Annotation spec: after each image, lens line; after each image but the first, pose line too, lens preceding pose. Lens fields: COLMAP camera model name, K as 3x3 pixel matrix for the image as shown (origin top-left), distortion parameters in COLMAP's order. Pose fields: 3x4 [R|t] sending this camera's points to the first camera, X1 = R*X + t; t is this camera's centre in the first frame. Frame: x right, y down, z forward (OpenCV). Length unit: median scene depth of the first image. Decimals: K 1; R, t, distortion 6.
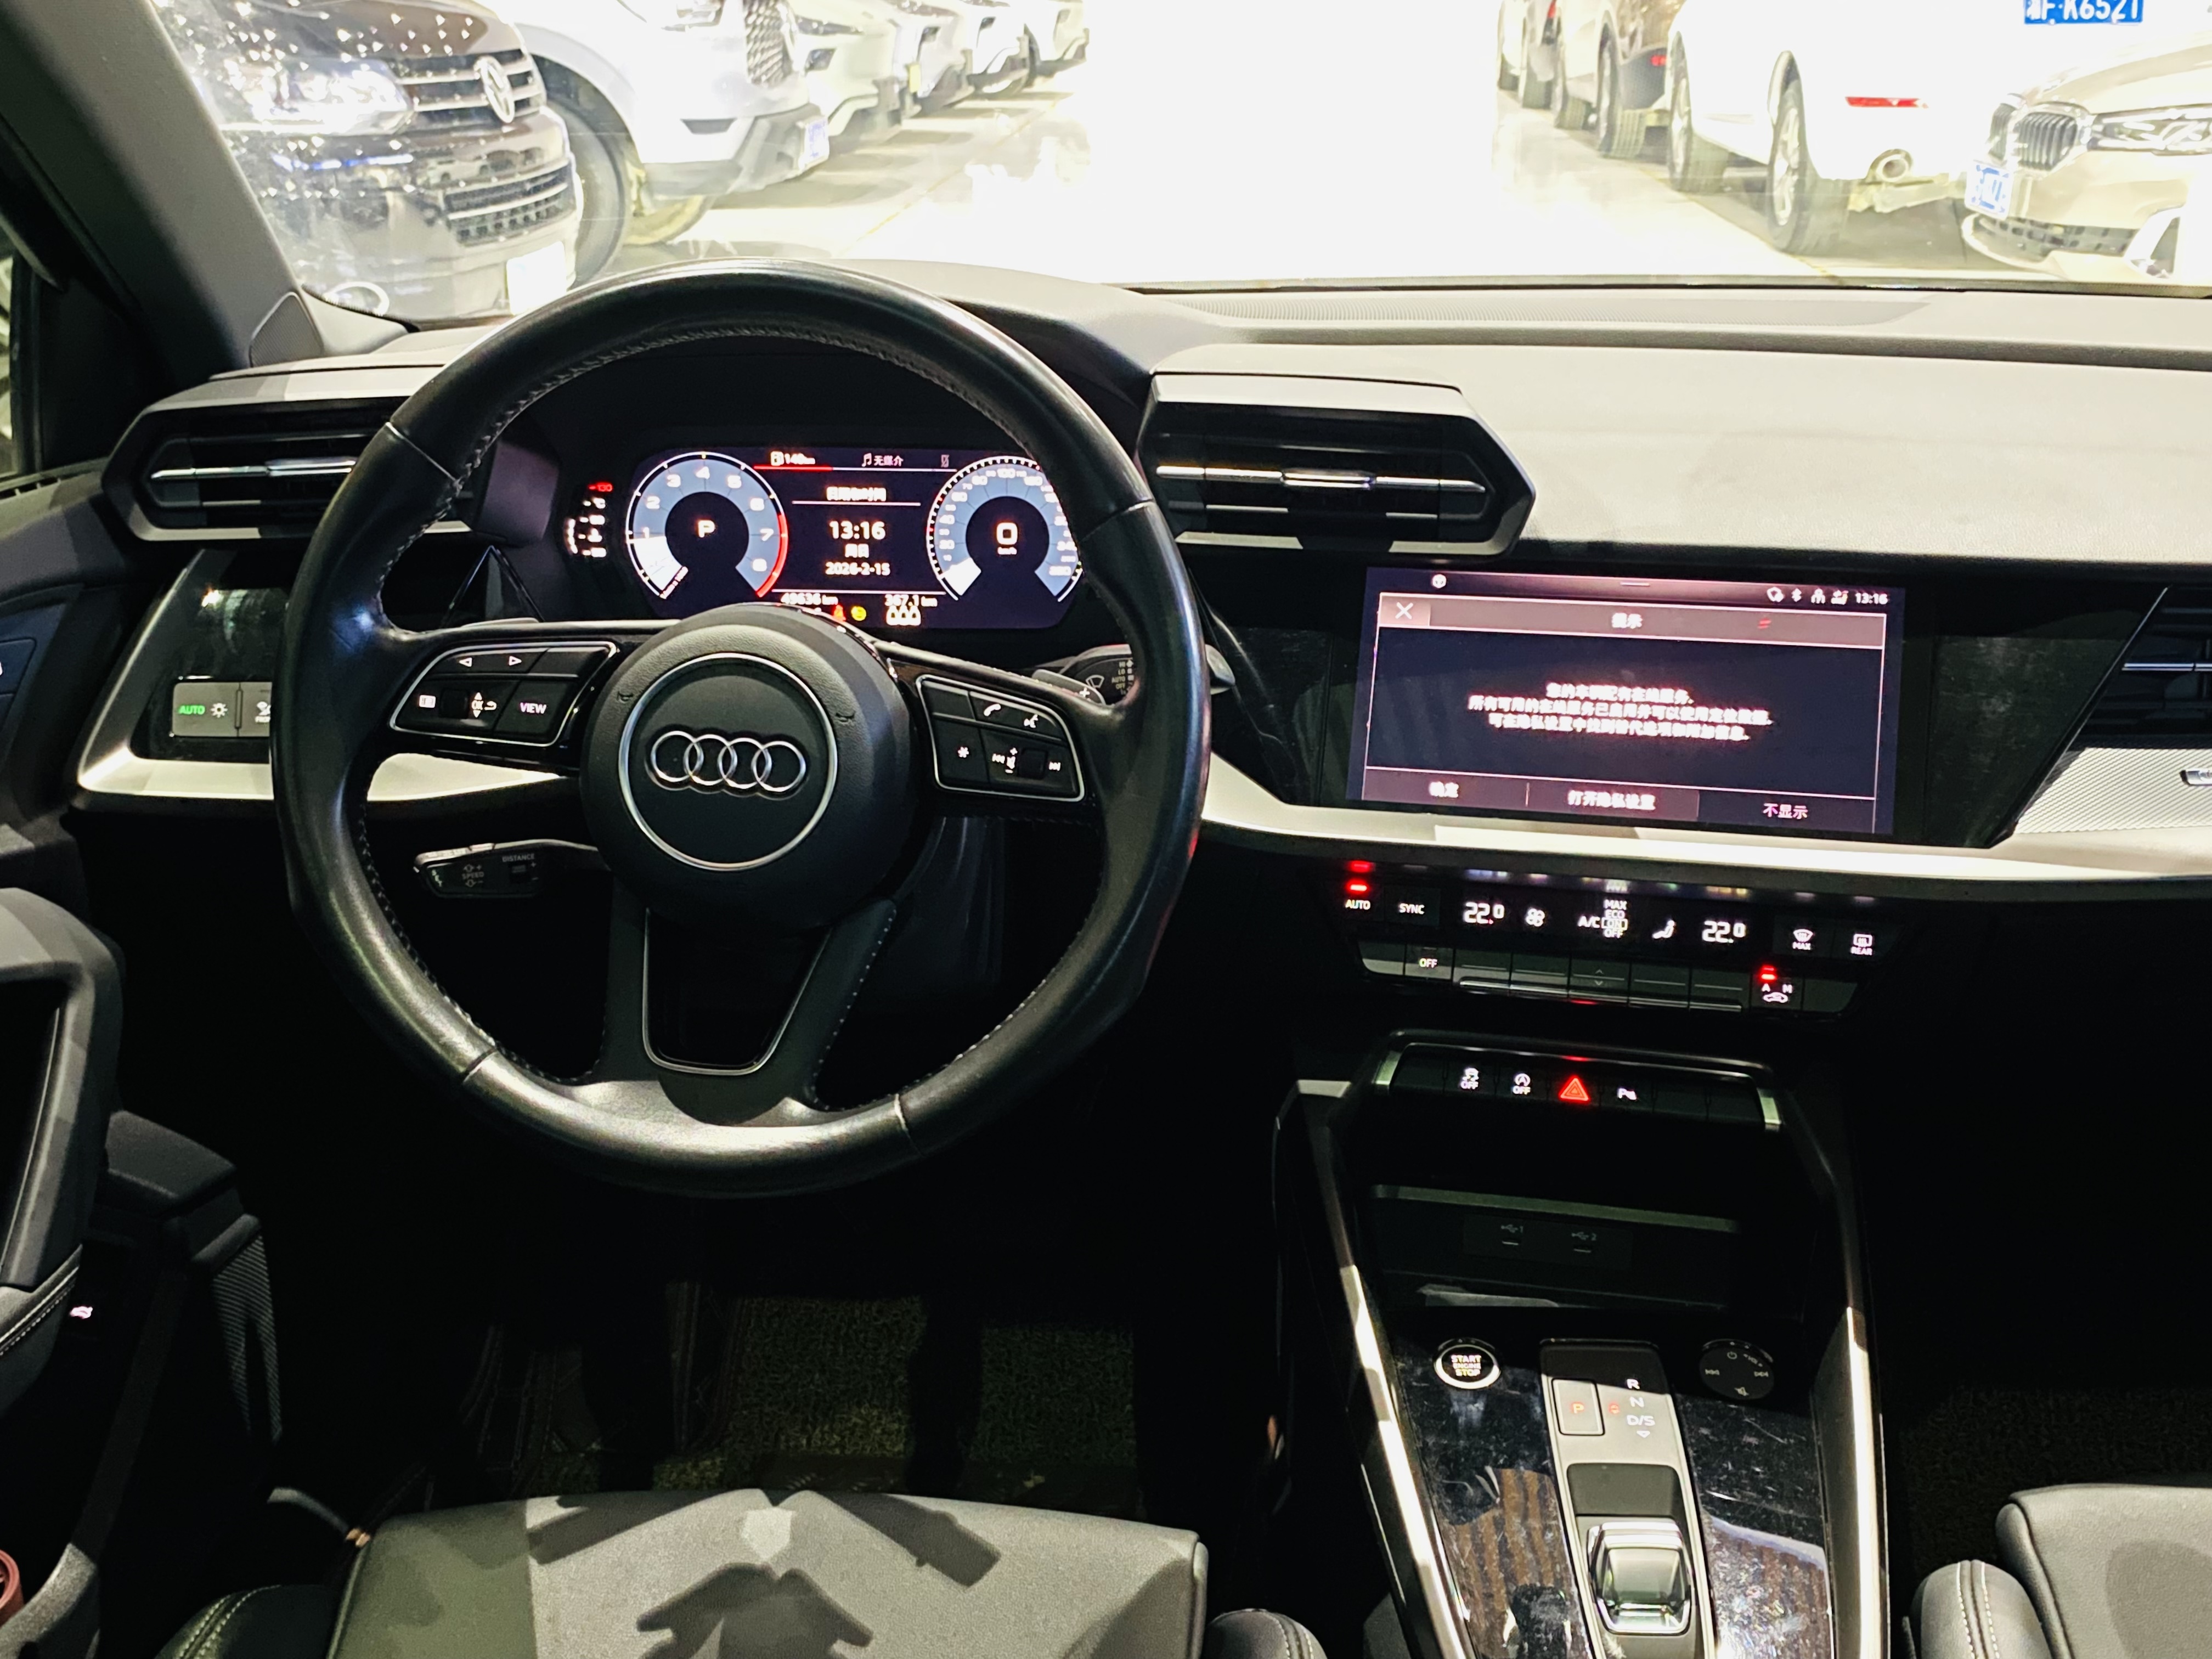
lens RADIAL K [[2250.2, 0, 1087.5], [0, 2250.2, 841.1], [0, 0, 1]] dist [0.034103, 0.000000]
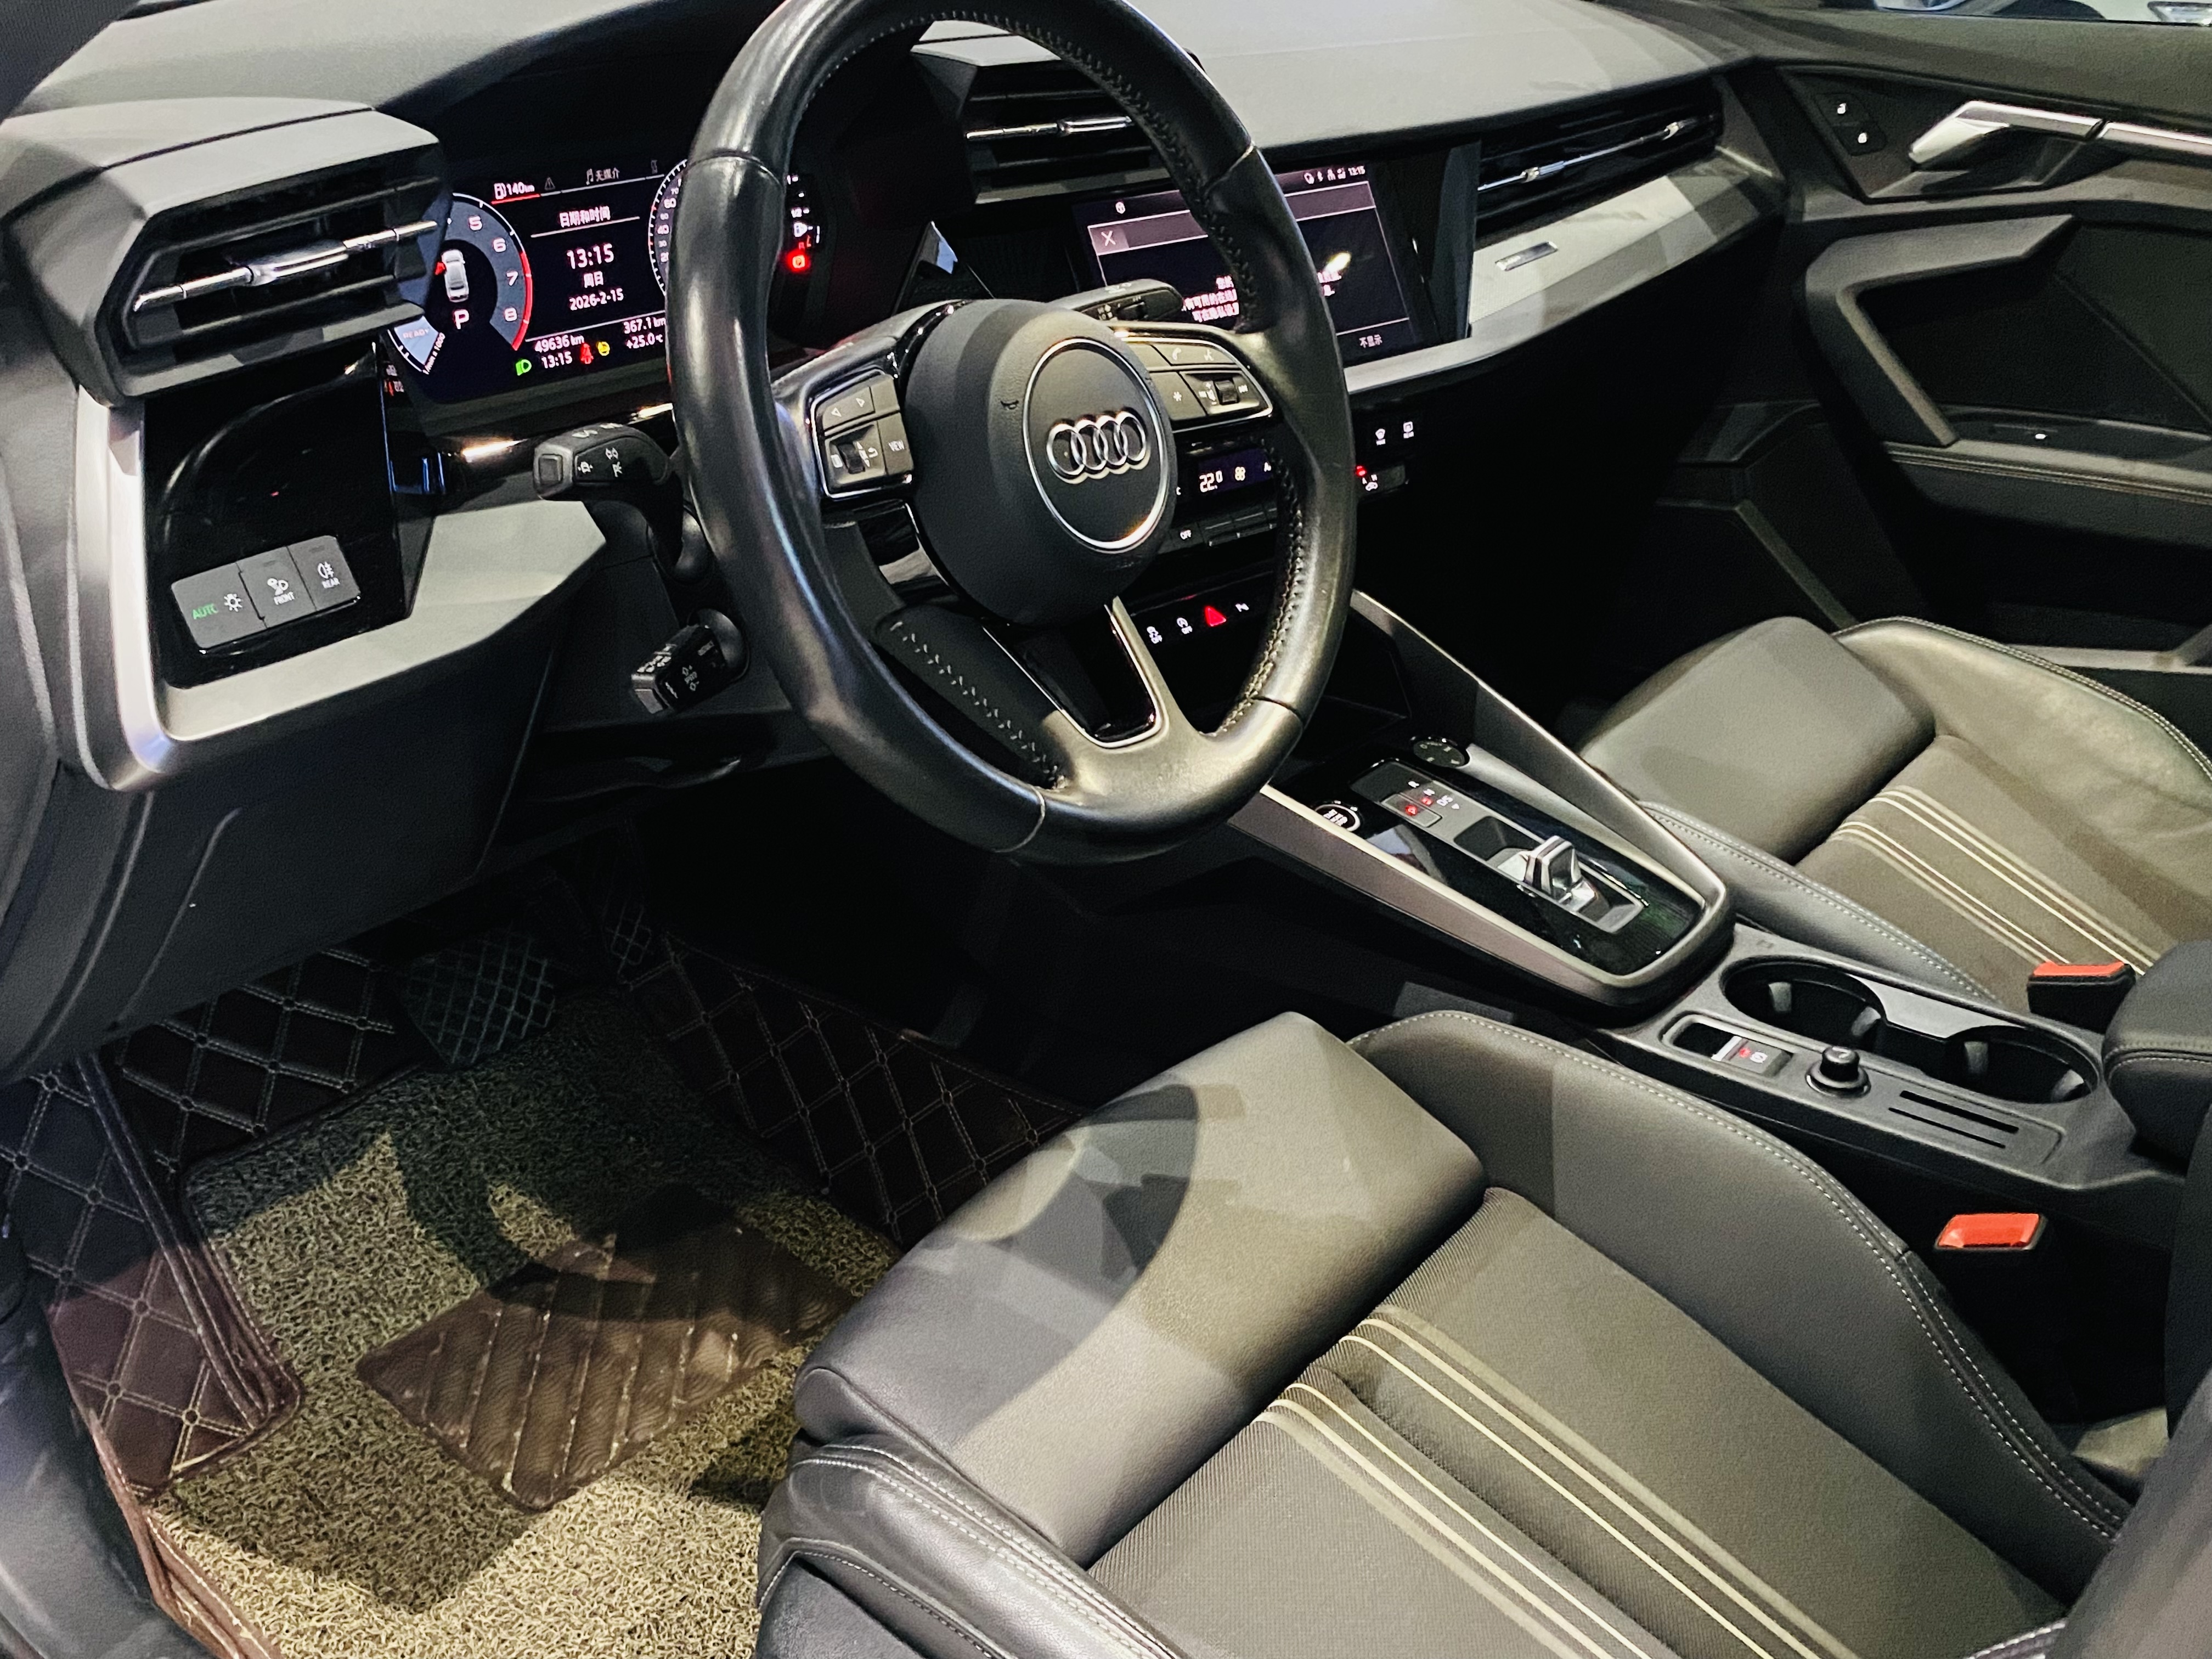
lens RADIAL K [[2250.2, 0, 1110.8], [0, 2250.2, 837.4], [0, 0, 1]] dist [0.034103, 0.000000]
pose [[0.585881, -0.348070, 0.731841, -0.789453], [0.243833, 0.936931, 0.250410, -0.101610], [-0.772845, 0.031737, 0.633801, 0.272469]]
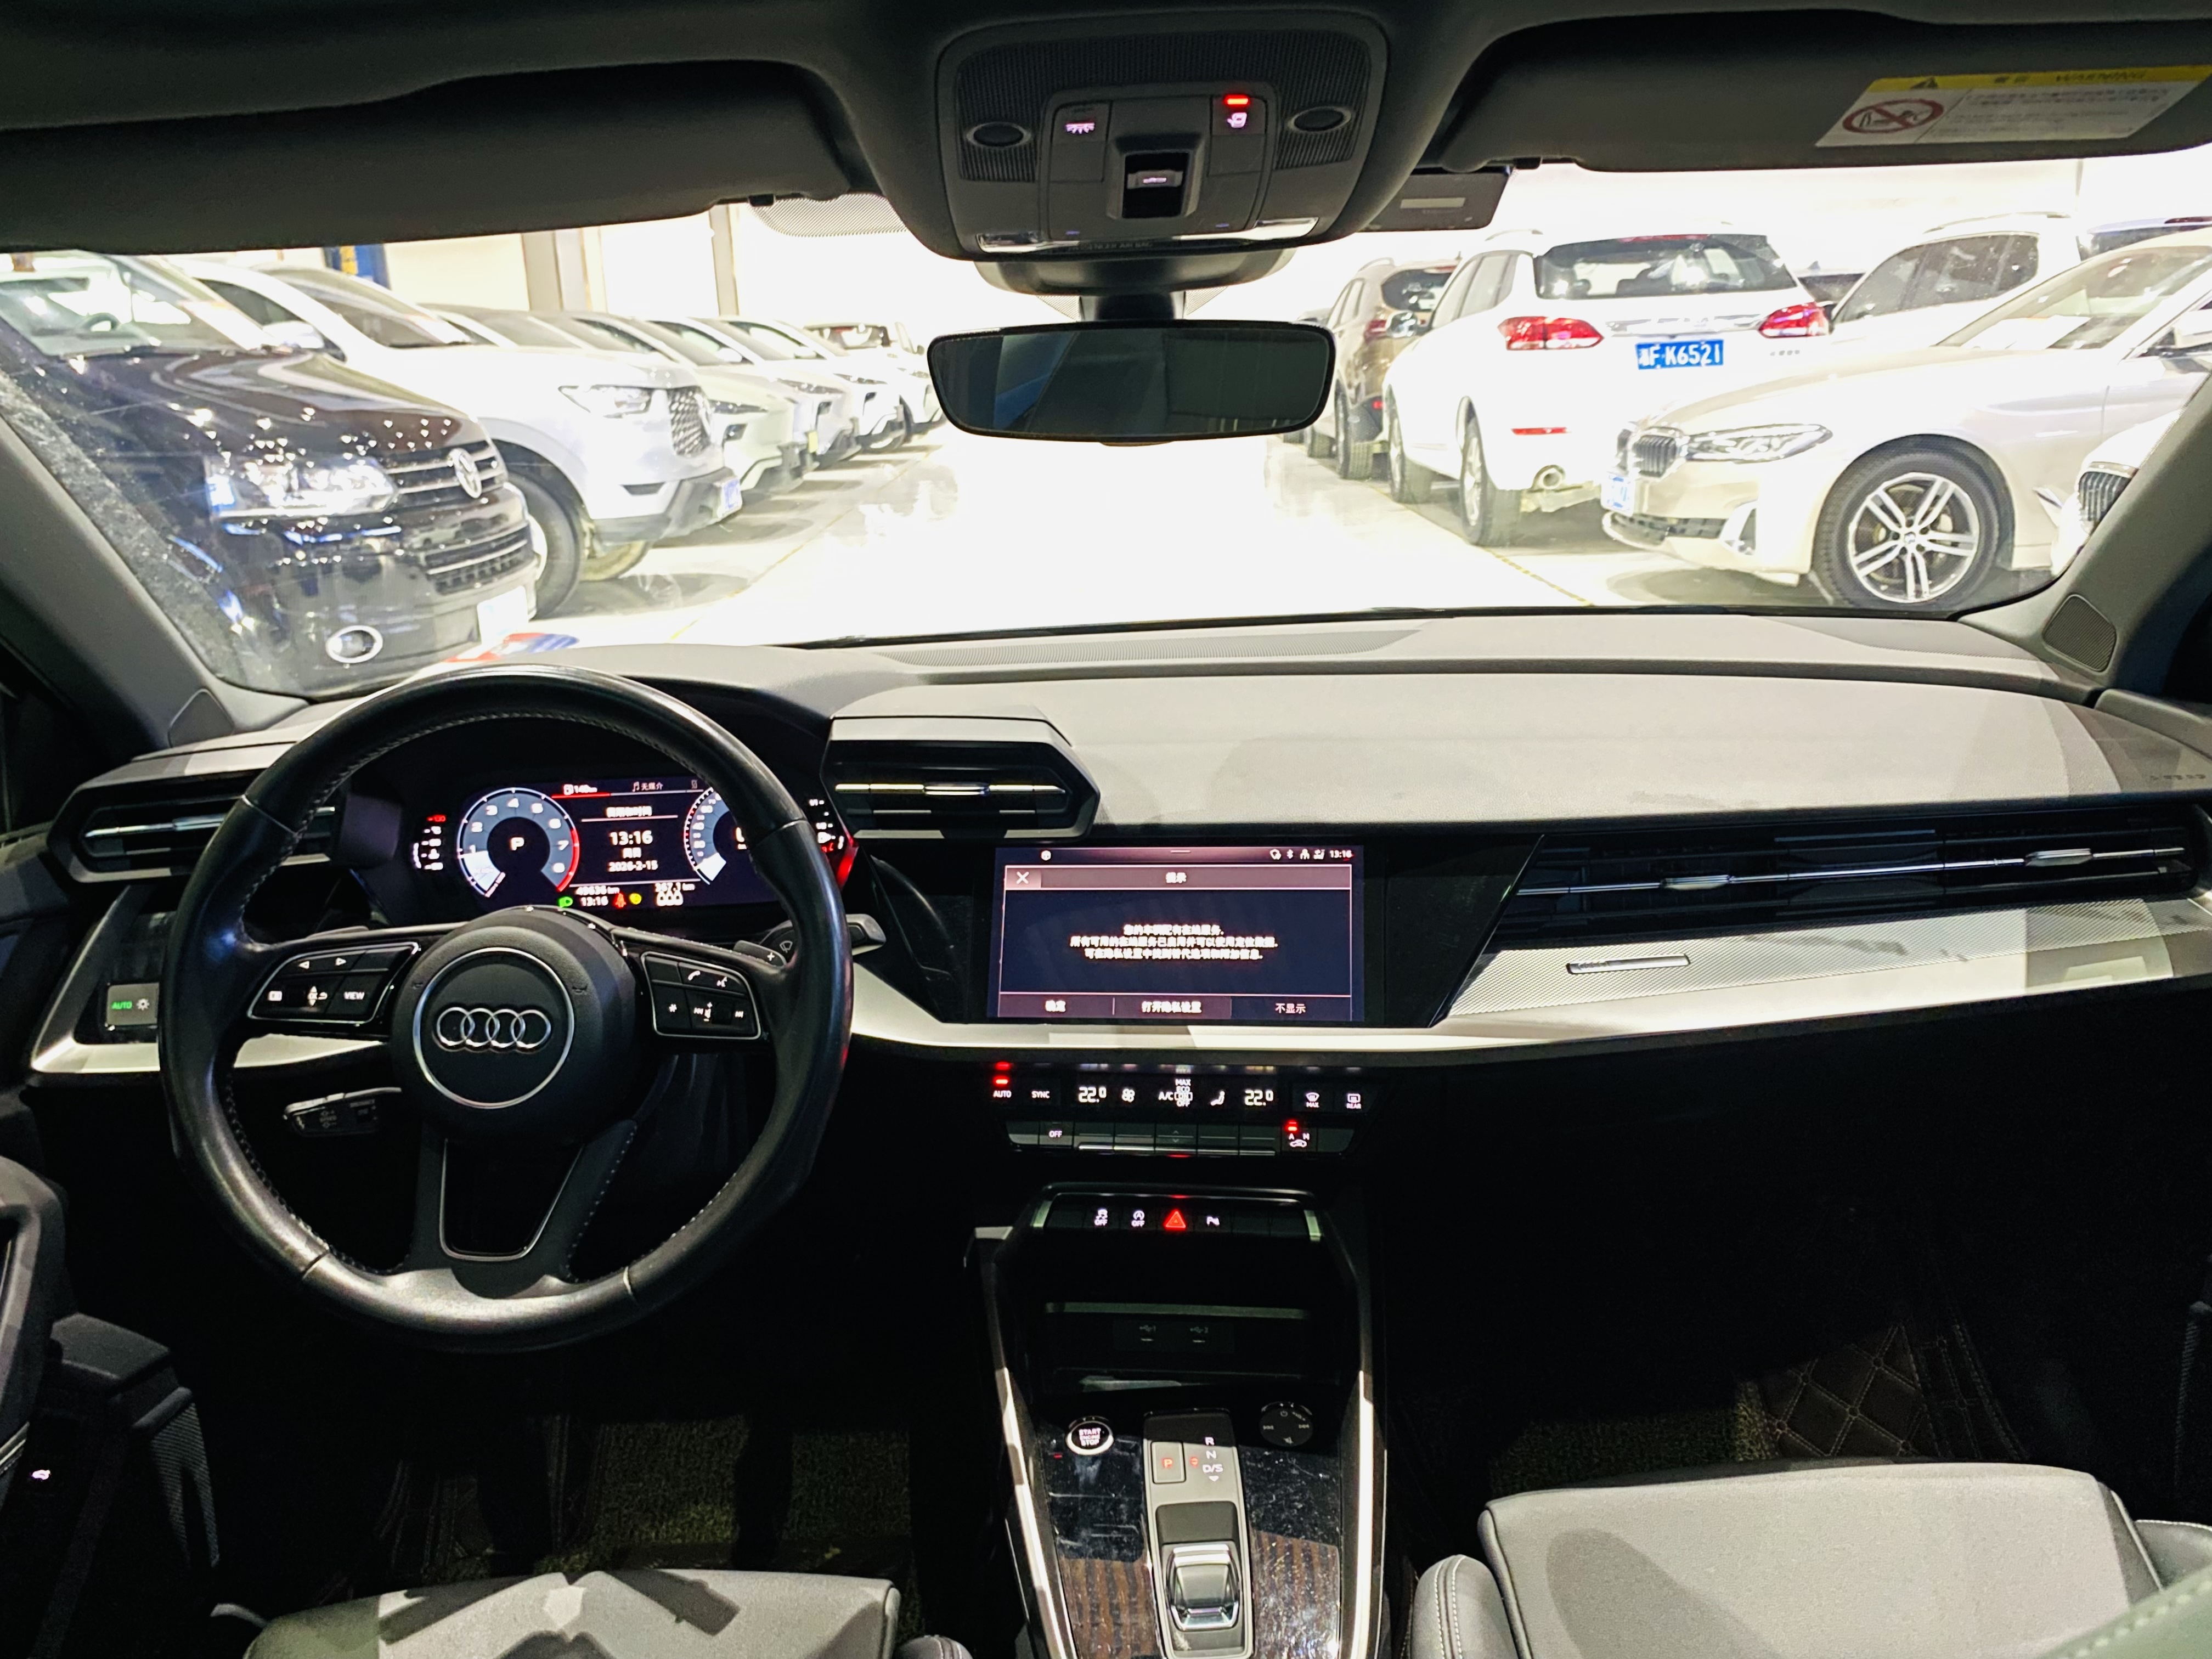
lens RADIAL K [[1819.9, 0, 1115.9], [0, 1819.9, 837.4], [0, 0, 1]] dist [0.045198, -0.073707]
pose [[0.996877, -0.057491, 0.054139, 0.138076], [0.062444, 0.993540, -0.094759, -0.017479], [-0.048342, 0.097844, 0.994027, -0.113874]]
